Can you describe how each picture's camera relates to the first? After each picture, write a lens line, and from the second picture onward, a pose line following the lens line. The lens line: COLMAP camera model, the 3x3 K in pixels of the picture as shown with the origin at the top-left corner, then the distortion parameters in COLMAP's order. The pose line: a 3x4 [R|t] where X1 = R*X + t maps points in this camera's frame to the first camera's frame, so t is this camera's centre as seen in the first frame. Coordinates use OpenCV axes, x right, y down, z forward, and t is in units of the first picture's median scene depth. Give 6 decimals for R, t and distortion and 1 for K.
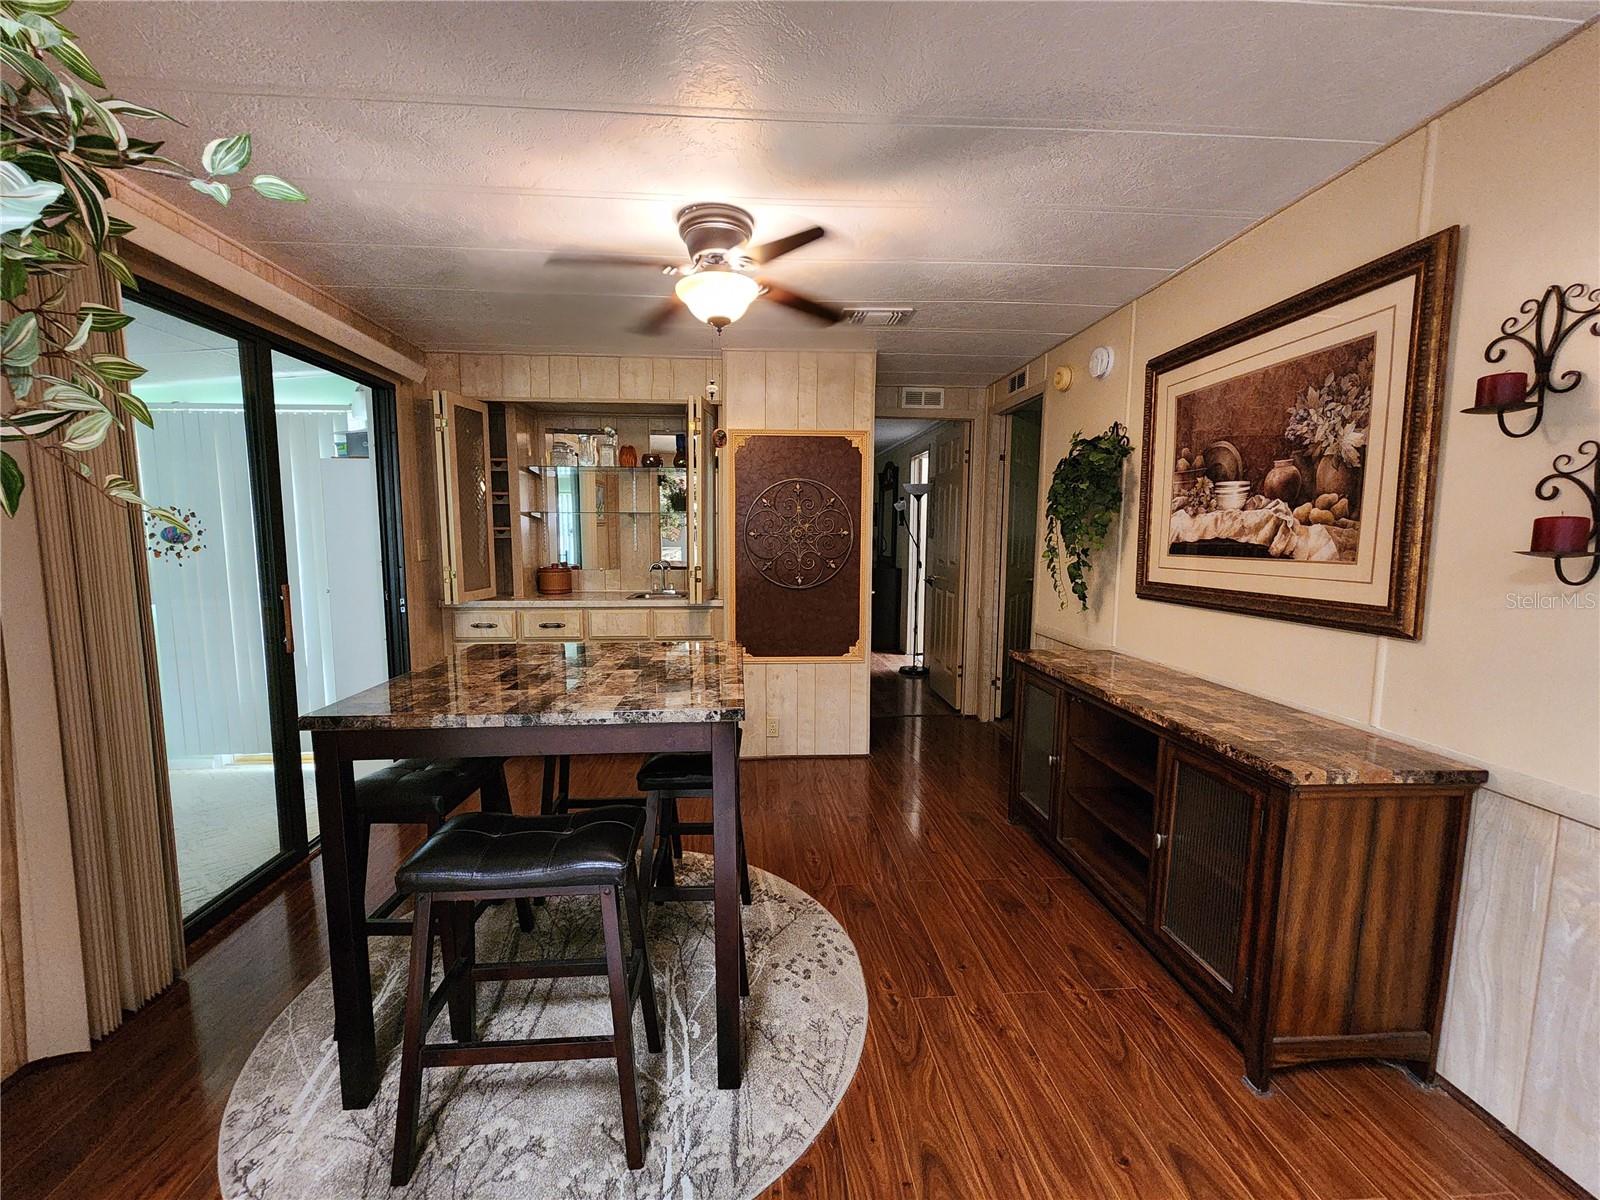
lens RADIAL K [[660.2, 0, 798.1], [0, 660.2, 601.5], [0, 0, 1]] dist [0.004215, 0.000444]
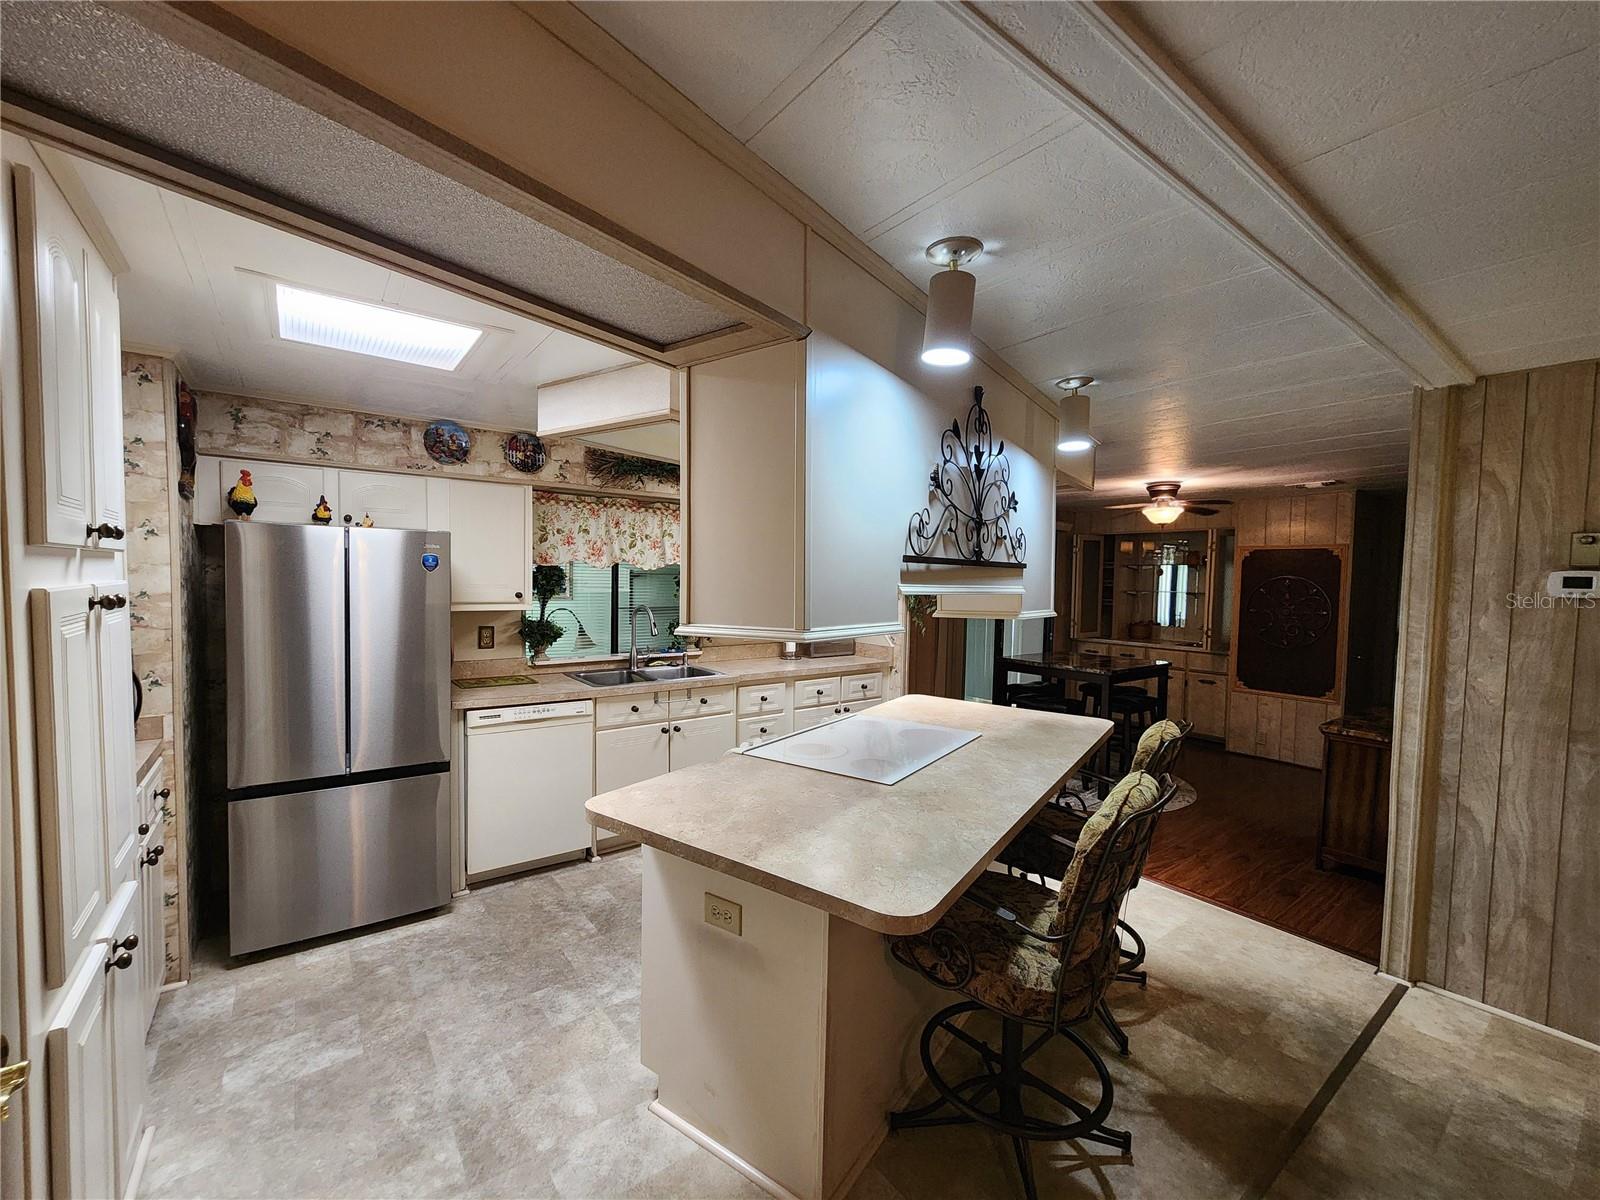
lens RADIAL K [[660.2, 0, 788.3], [0, 660.2, 606.6], [0, 0, 1]] dist [0.004215, 0.000444]
pose [[0.529871, 0.048269, -0.846704, 1.454617], [-0.105777, 0.994344, -0.009510, 0.043198], [0.841456, 0.094601, 0.531980, -1.649817]]
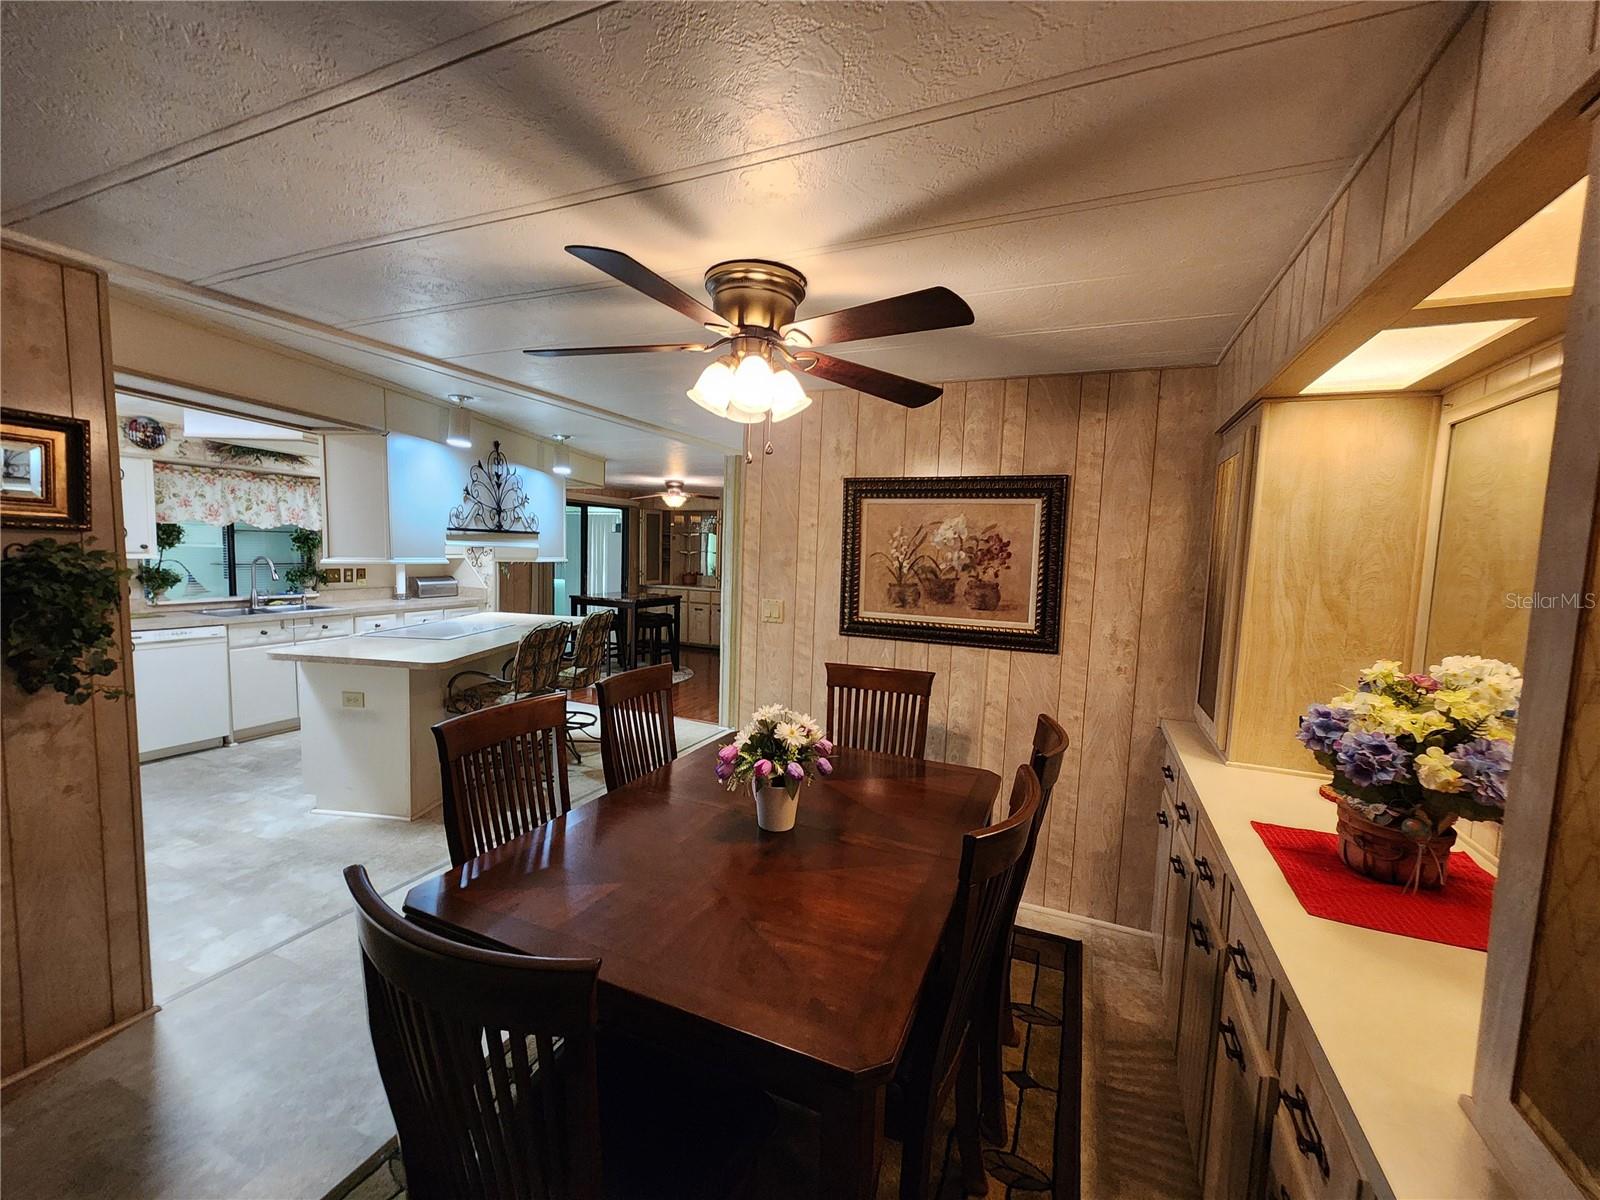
lens RADIAL K [[660.2, 0, 788.6], [0, 660.2, 604.8], [0, 0, 1]] dist [0.004215, 0.000444]
pose [[0.877968, 0.070085, -0.473560, 2.733750], [-0.082328, 0.996592, -0.005141, 0.109606], [0.471586, 0.043501, 0.880746, -2.350922]]
